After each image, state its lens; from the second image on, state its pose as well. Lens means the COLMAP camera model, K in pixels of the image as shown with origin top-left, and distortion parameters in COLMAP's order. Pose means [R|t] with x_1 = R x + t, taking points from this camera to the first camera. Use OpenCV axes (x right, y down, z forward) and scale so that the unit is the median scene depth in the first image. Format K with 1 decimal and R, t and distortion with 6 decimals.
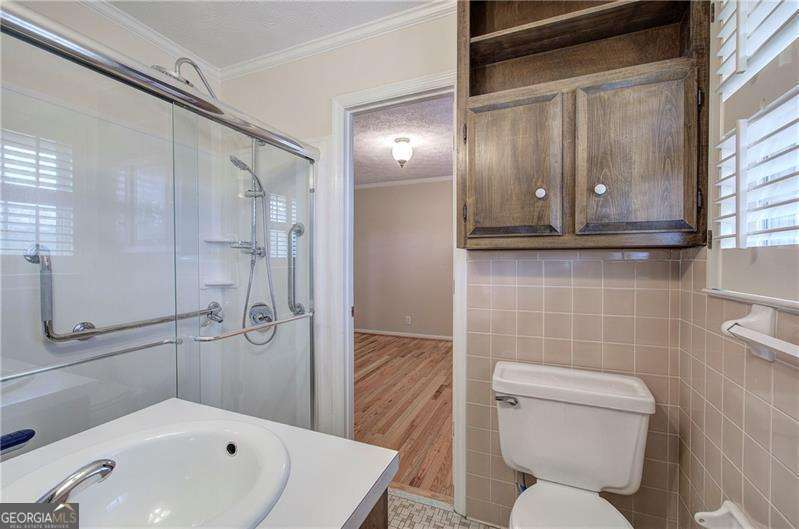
lens RADIAL K [[342.3, 0, 402.3], [0, 342.3, 262.2], [0, 0, 1]] dist [0.001617, 0.000672]
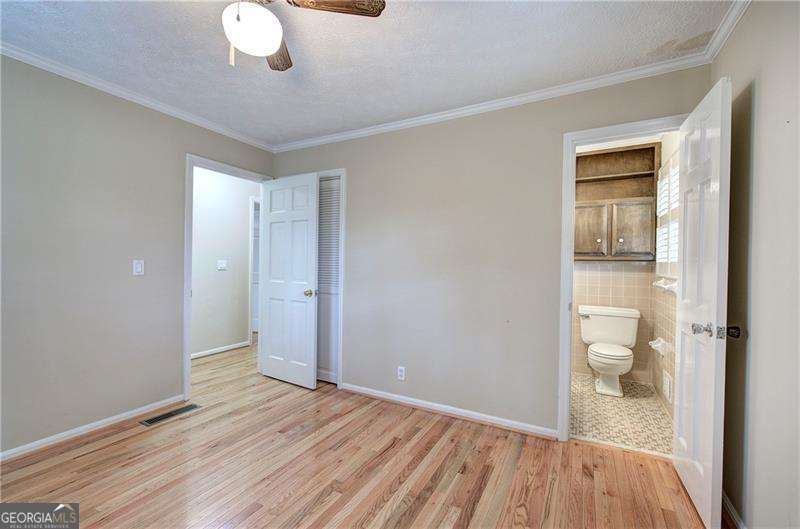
lens RADIAL K [[342.7, 0, 401.1], [0, 342.7, 263.1], [0, 0, 1]] dist [0.001617, 0.000672]
pose [[0.994878, 0.012207, -0.100344, -0.911782], [-0.012819, 0.999903, -0.005457, 0.016472], [0.100268, 0.006716, 0.994938, -1.929069]]
